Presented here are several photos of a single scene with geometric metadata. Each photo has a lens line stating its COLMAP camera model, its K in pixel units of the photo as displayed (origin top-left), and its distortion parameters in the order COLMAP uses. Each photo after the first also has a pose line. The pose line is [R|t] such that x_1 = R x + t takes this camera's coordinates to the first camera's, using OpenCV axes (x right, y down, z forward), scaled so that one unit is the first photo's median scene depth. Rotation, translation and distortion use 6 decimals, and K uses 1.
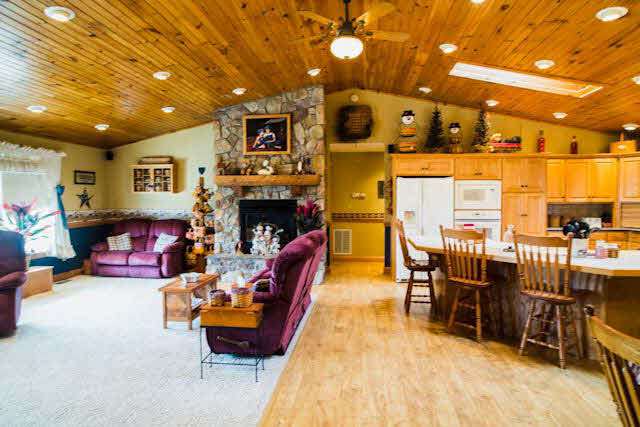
lens RADIAL K [[385.5, 0, 324.4], [0, 385.5, 210.8], [0, 0, 1]] dist [-0.028196, 0.003218]
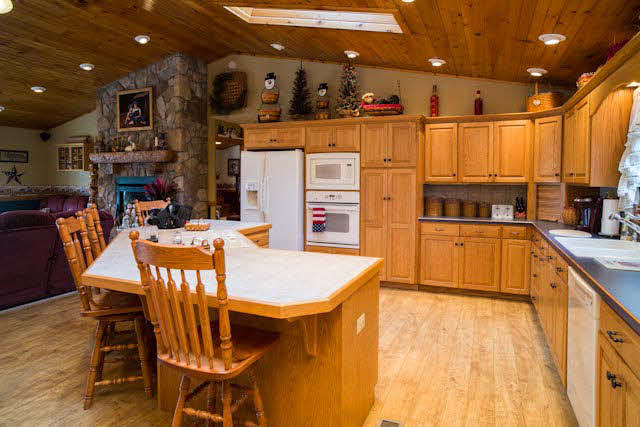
lens RADIAL K [[394.3, 0, 319.7], [0, 394.3, 190.8], [0, 0, 1]] dist [-0.075670, 0.063215]
pose [[0.951797, 0.015384, -0.306343, 0.599956], [-0.016322, 0.999867, -0.000500, -0.001062], [0.306295, 0.005476, 0.951921, 0.210667]]
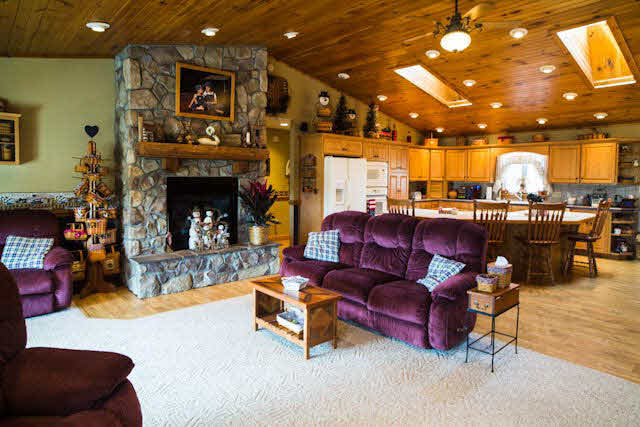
lens RADIAL K [[394.3, 0, 319.7], [0, 394.3, 190.8], [0, 0, 1]] dist [-0.075670, 0.063215]
pose [[0.671420, -0.019177, 0.740829, -0.583599], [0.013306, 0.999816, 0.013822, -0.009715], [-0.740957, 0.000577, 0.671552, 0.304324]]
